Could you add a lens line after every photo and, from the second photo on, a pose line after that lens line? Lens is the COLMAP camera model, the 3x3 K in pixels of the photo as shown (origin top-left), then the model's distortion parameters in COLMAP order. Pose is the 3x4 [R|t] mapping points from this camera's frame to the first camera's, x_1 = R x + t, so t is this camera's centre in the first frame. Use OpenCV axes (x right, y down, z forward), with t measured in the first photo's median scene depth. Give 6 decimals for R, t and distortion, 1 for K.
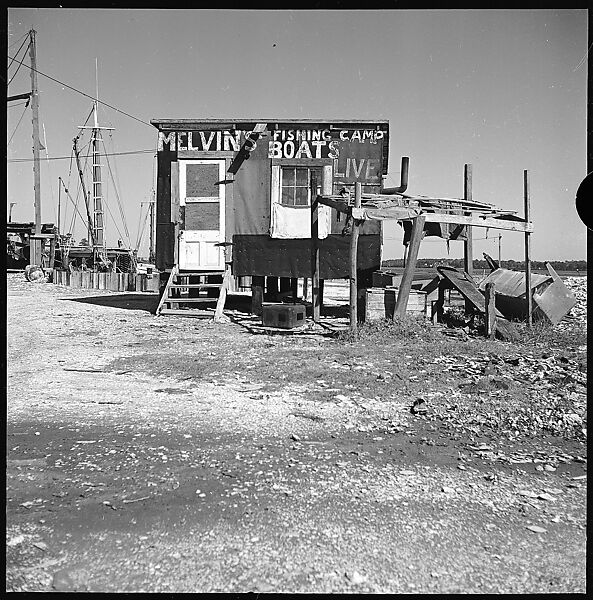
lens RADIAL K [[766.8, 0, 296.5], [0, 766.8, 300.0], [0, 0, 1]] dist [0.016286, -0.059113]
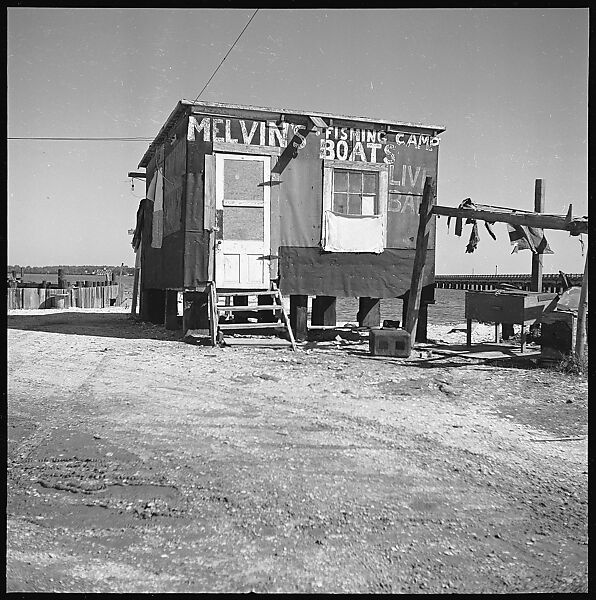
lens RADIAL K [[778.4, 0, 310.2], [0, 778.4, 317.2], [0, 0, 1]] dist [0.010471, -0.027094]
pose [[0.904053, -0.018484, 0.427020, -0.423892], [0.013417, 0.999799, 0.014873, -0.019996], [-0.427209, -0.007717, 0.904120, 0.214058]]
